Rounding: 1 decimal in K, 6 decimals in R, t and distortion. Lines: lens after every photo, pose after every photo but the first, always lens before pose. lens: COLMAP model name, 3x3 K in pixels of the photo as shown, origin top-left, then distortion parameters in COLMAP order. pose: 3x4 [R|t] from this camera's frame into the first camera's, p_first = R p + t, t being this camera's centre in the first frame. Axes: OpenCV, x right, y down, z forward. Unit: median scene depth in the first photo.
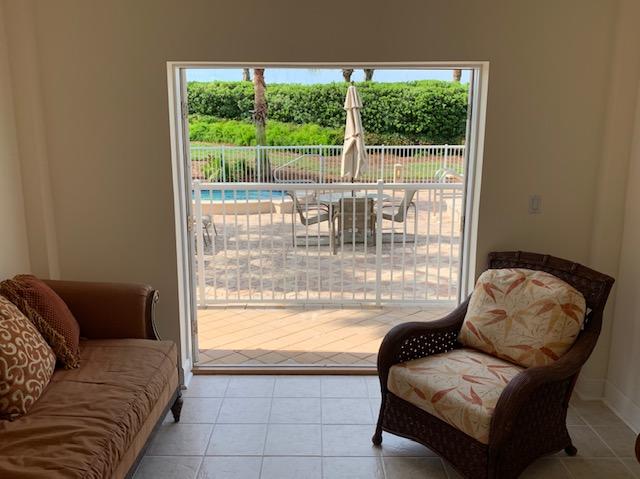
lens RADIAL K [[487.5, 0, 319.6], [0, 487.5, 239.0], [0, 0, 1]] dist [0.024395, -0.008358]
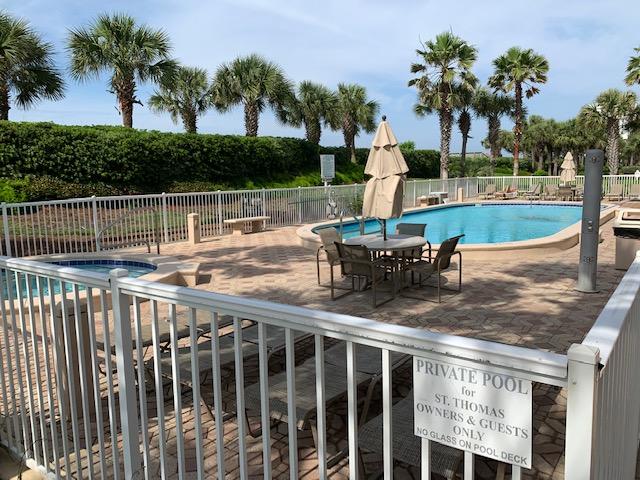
lens RADIAL K [[487.5, 0, 320.0], [0, 487.5, 239.0], [0, 0, 1]] dist [0.024395, -0.008358]
pose [[0.594686, -0.120343, 0.794900, -0.310317], [0.200474, 0.979698, -0.001659, -0.041990], [-0.778562, 0.160343, 0.606738, 0.196834]]
